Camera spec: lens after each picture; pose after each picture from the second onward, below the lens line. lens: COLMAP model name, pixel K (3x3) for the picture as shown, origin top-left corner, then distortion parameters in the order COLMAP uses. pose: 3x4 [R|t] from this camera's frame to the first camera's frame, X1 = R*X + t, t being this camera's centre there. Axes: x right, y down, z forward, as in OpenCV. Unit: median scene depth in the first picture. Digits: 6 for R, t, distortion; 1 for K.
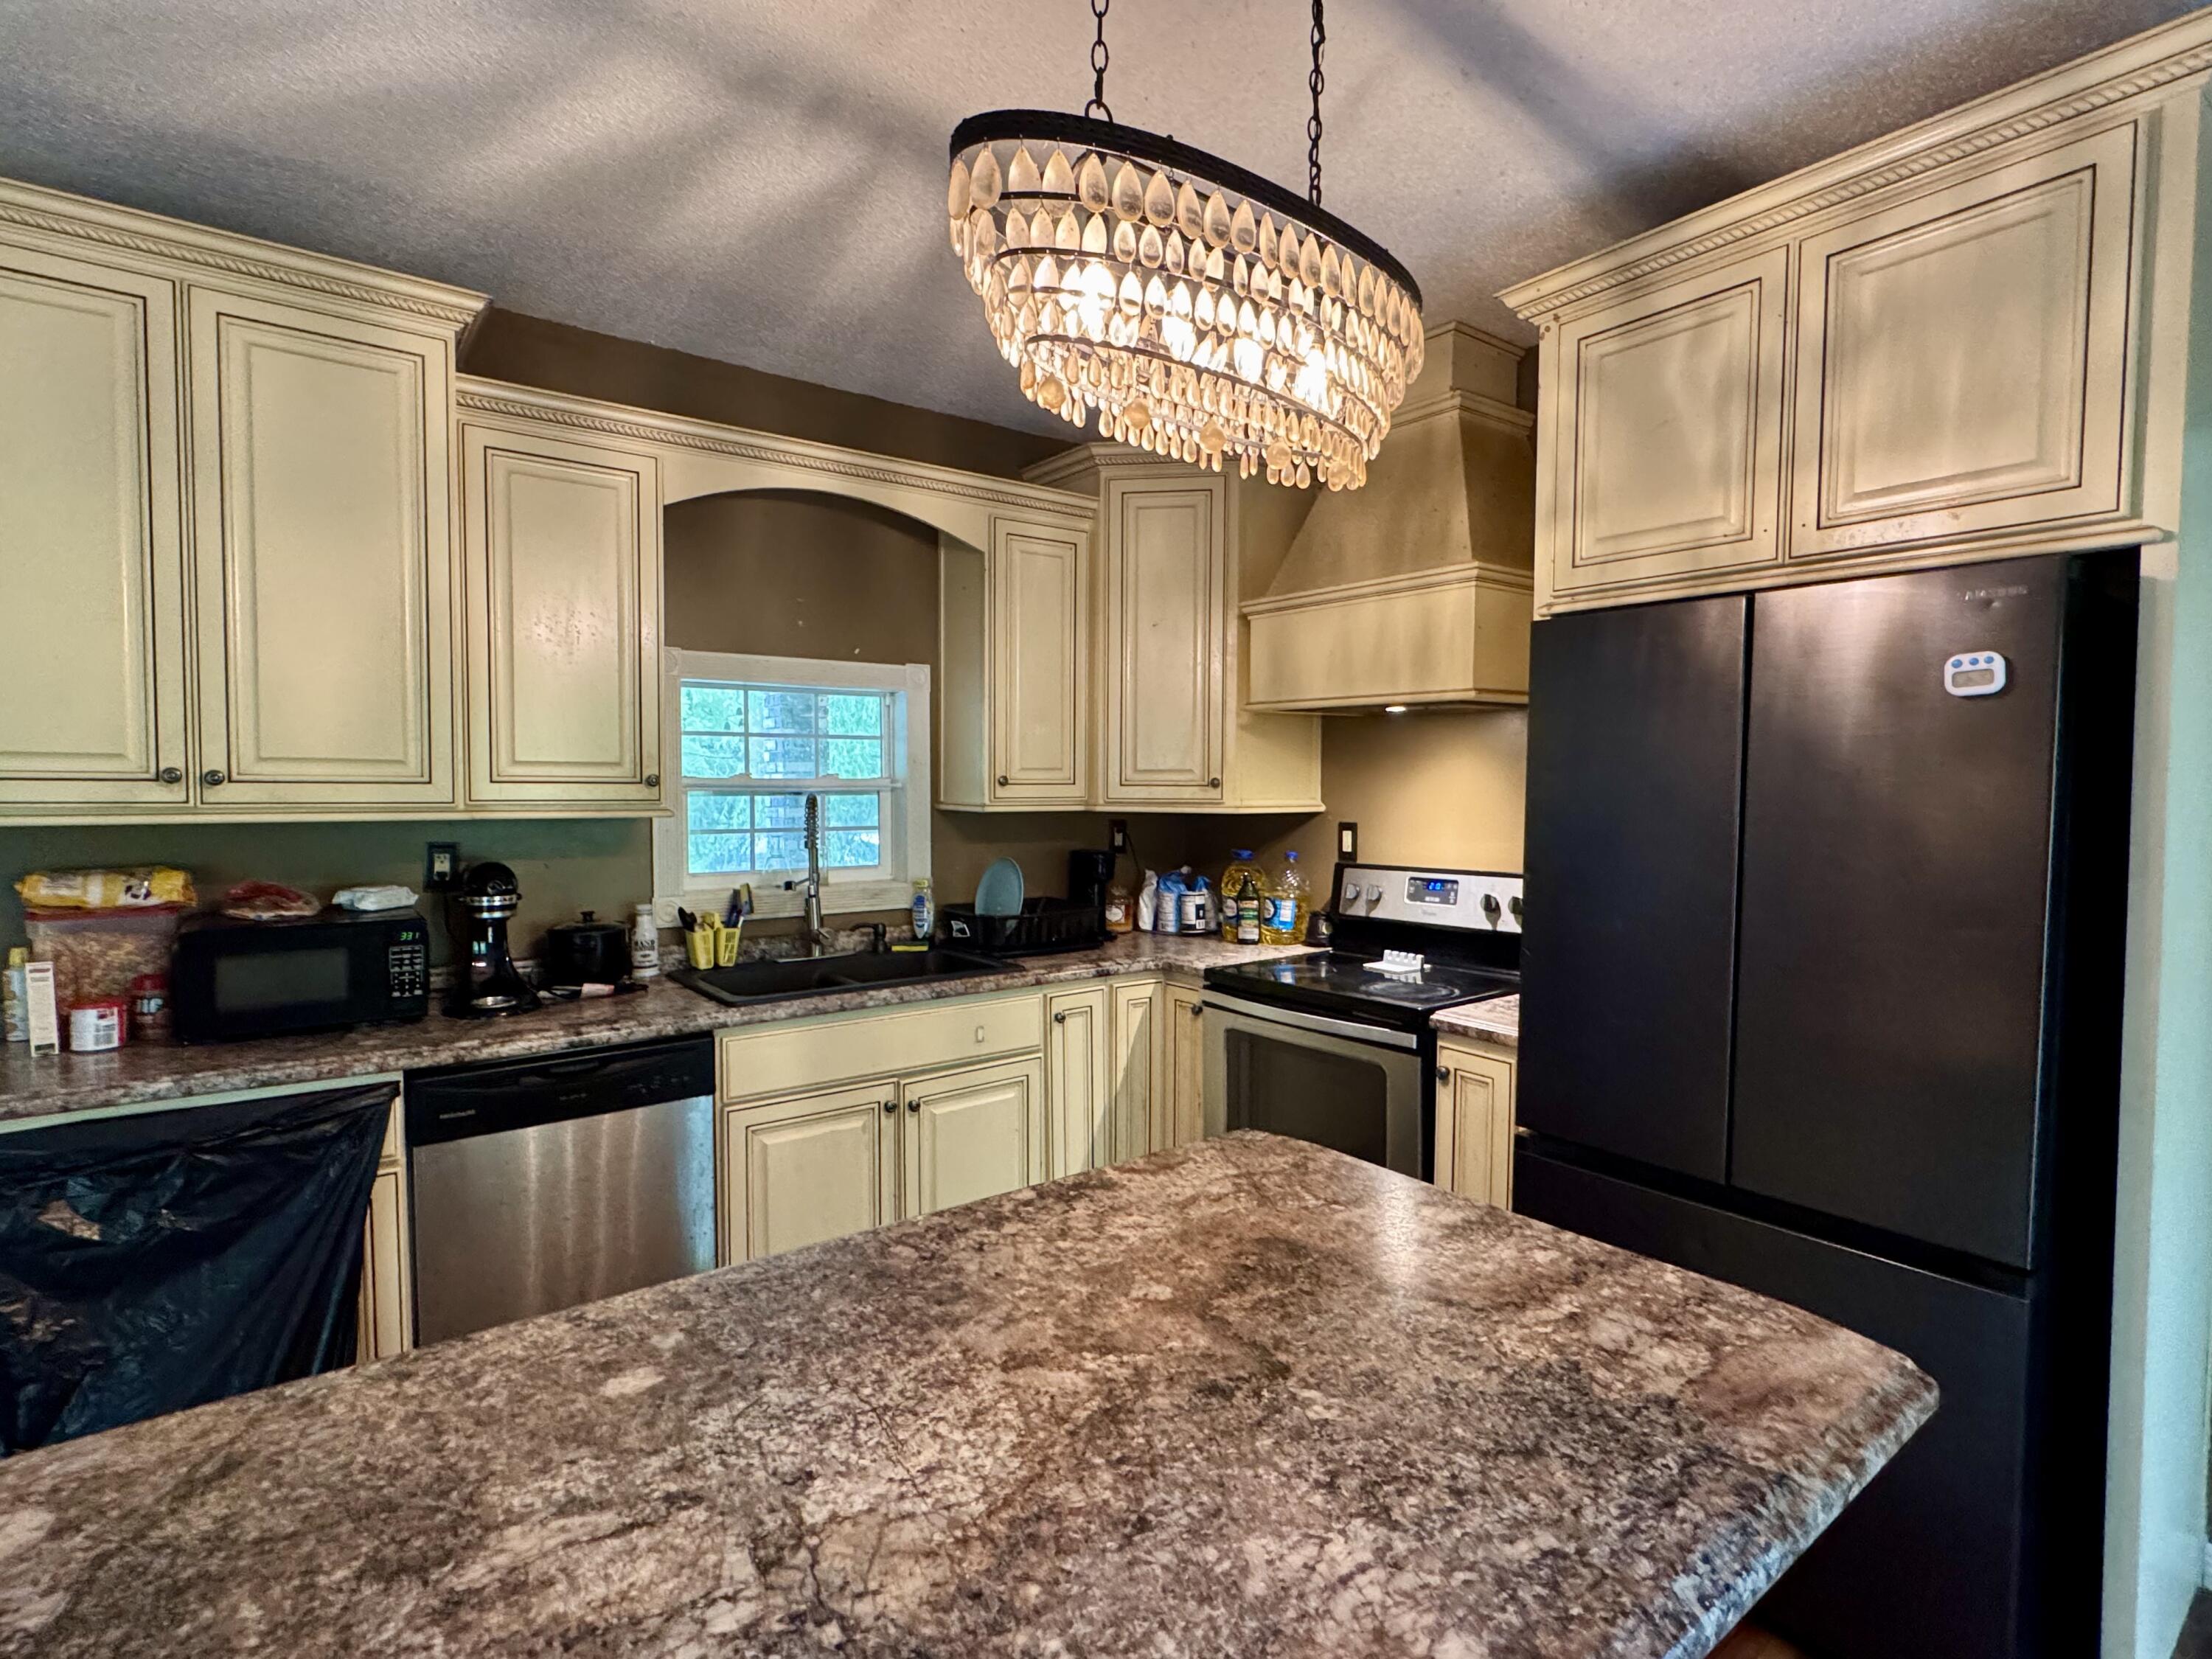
lens RADIAL K [[1083.2, 0, 1104.8], [0, 1083.2, 828.2], [0, 0, 1]] dist [0.001275, -0.001884]
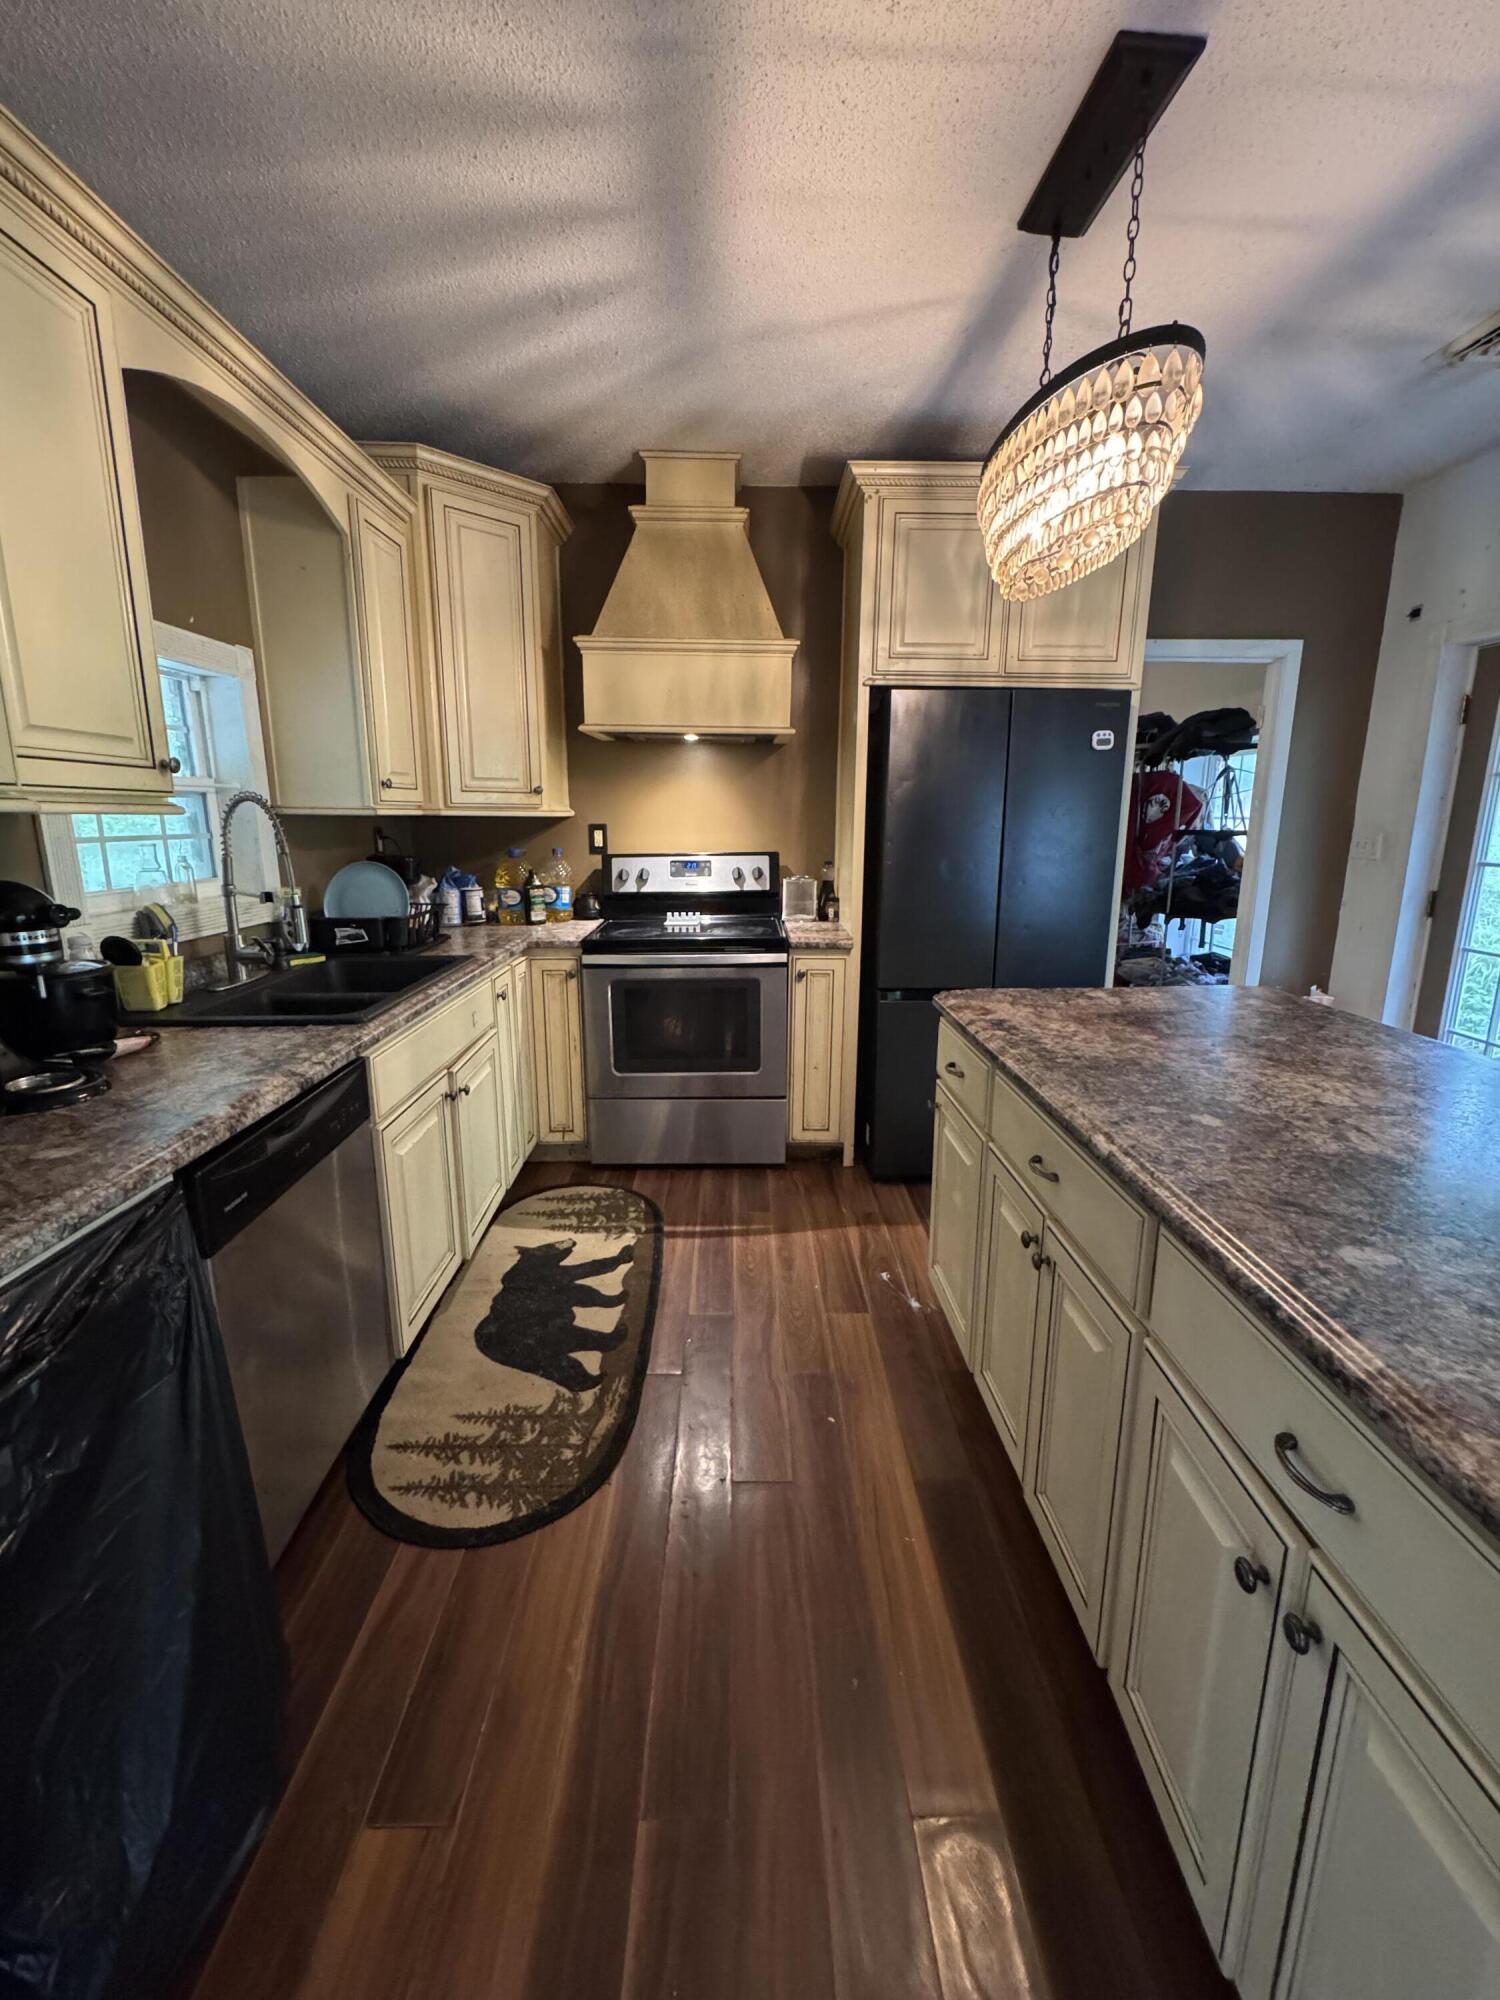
lens RADIAL K [[842.5, 0, 758.3], [0, 842.5, 998.0], [0, 0, 1]] dist [0.000234, -0.000025]
pose [[0.581941, -0.174221, 0.794350, -0.676259], [0.033353, 0.981074, 0.190740, 0.017829], [-0.812547, -0.084505, 0.576737, 0.300773]]
